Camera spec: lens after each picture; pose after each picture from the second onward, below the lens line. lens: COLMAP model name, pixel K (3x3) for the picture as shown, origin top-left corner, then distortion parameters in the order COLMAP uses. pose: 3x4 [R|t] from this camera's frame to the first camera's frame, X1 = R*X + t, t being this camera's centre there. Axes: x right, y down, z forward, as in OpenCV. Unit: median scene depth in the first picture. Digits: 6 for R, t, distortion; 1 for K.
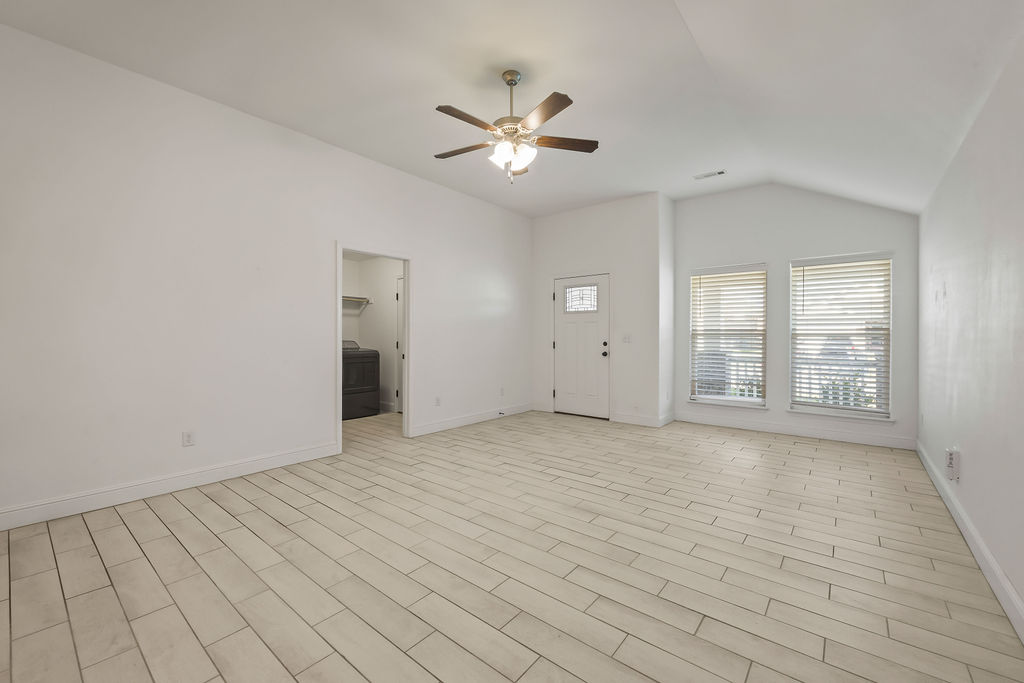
lens RADIAL K [[414.2, 0, 497.2], [0, 414.2, 336.2], [0, 0, 1]] dist [-0.001240, 0.000167]
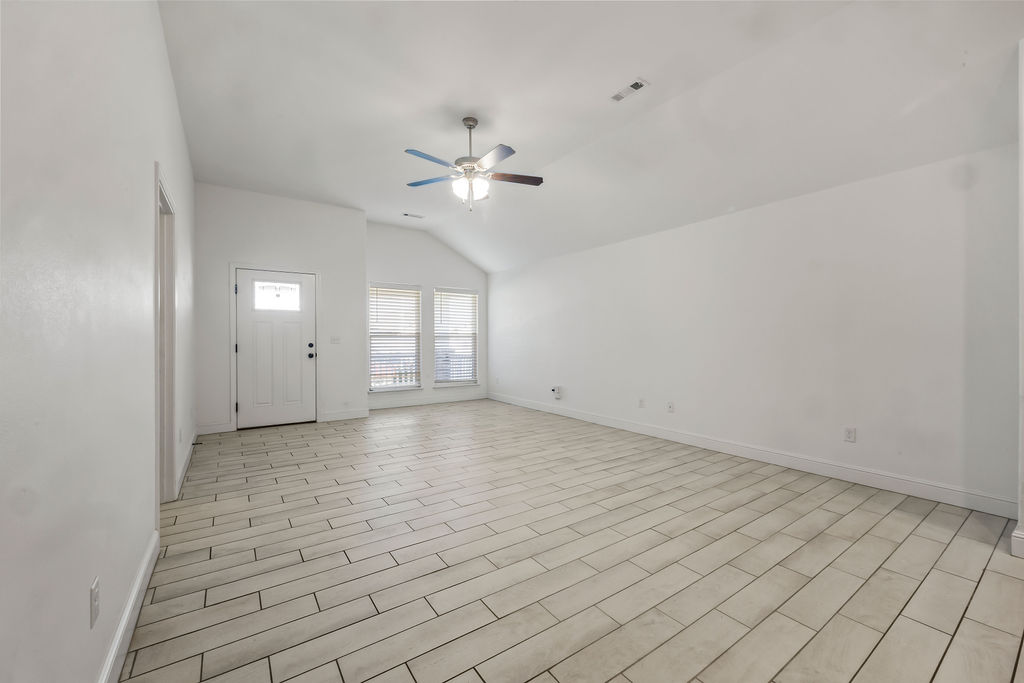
lens RADIAL K [[414.2, 0, 508.2], [0, 414.2, 337.9], [0, 0, 1]] dist [-0.001240, 0.000167]
pose [[0.264920, 0.000287, 0.964270, -0.686095], [0.000931, 0.999999, -0.000553, 0.002450], [-0.964270, 0.001044, 0.264919, 0.358521]]
